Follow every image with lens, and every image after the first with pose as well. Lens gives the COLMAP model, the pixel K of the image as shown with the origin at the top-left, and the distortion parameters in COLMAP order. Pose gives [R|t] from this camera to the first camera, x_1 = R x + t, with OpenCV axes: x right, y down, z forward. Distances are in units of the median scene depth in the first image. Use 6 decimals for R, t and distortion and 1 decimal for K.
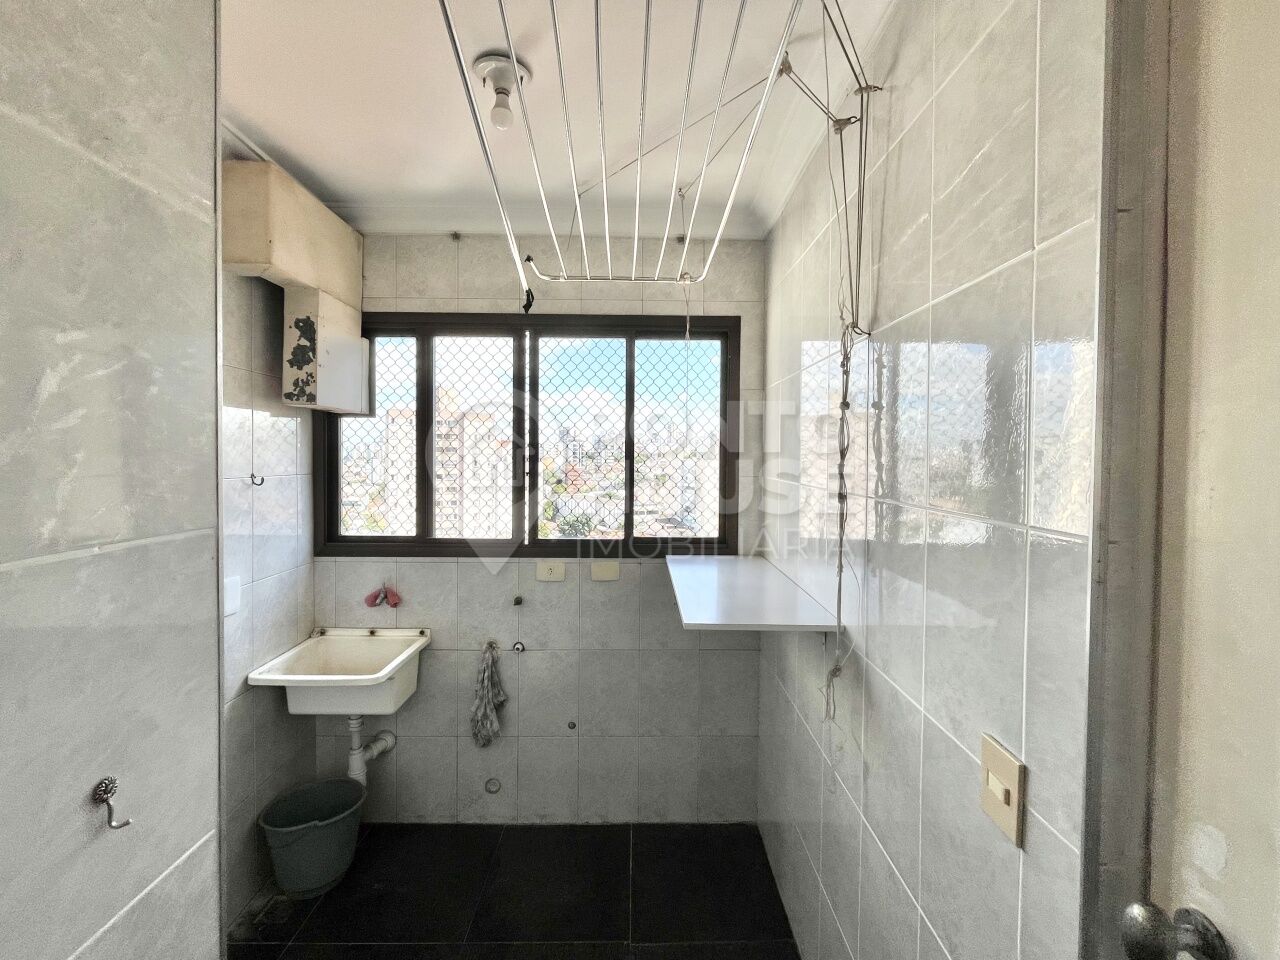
lens RADIAL K [[538.3, 0, 631.7], [0, 538.3, 456.3], [0, 0, 1]] dist [-0.002959, 0.000253]
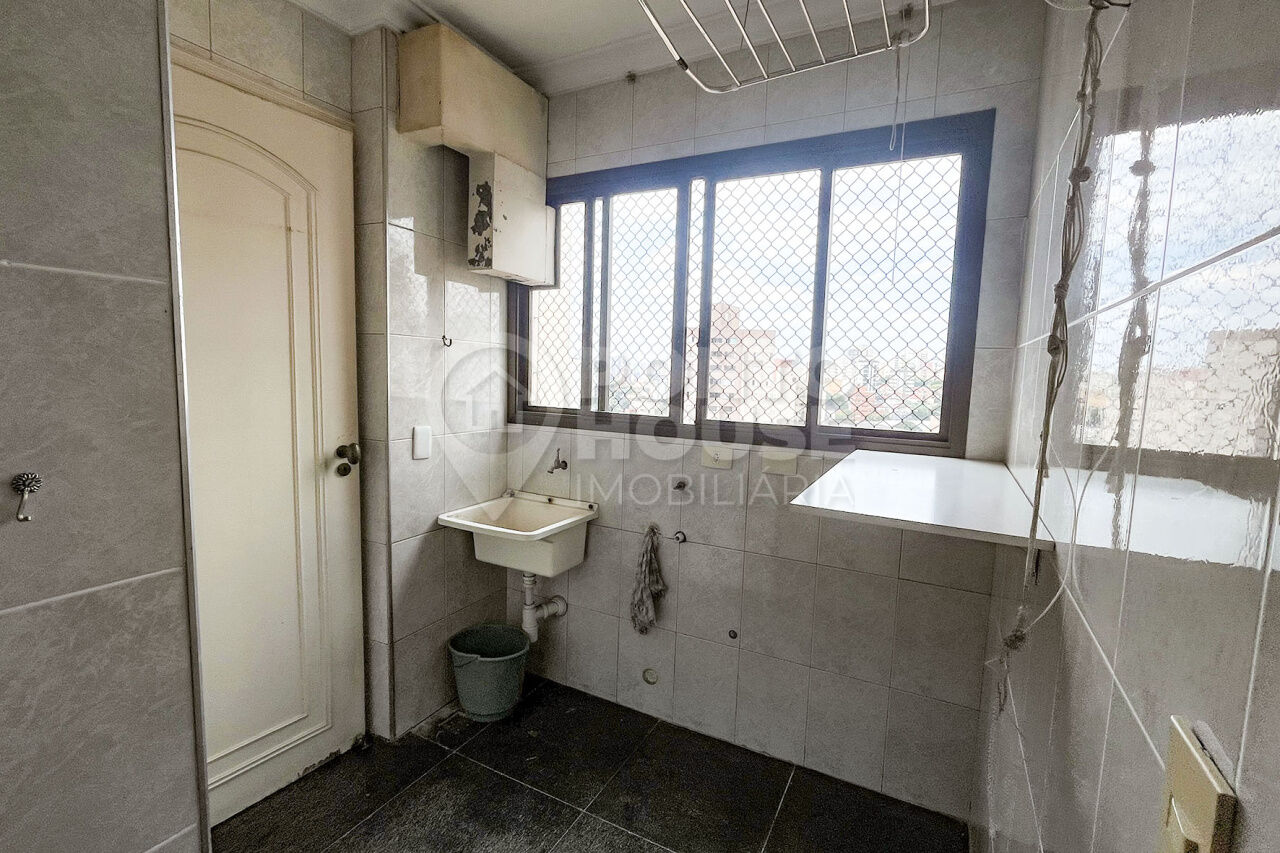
lens RADIAL K [[569.9, 0, 636.8], [0, 569.9, 419.7], [0, 0, 1]] dist [-0.000158, 0.000081]
pose [[0.880738, 0.062808, -0.469421, 0.550277], [-0.028935, 0.996452, 0.079034, 0.284449], [0.472720, -0.056026, 0.879430, 0.447440]]
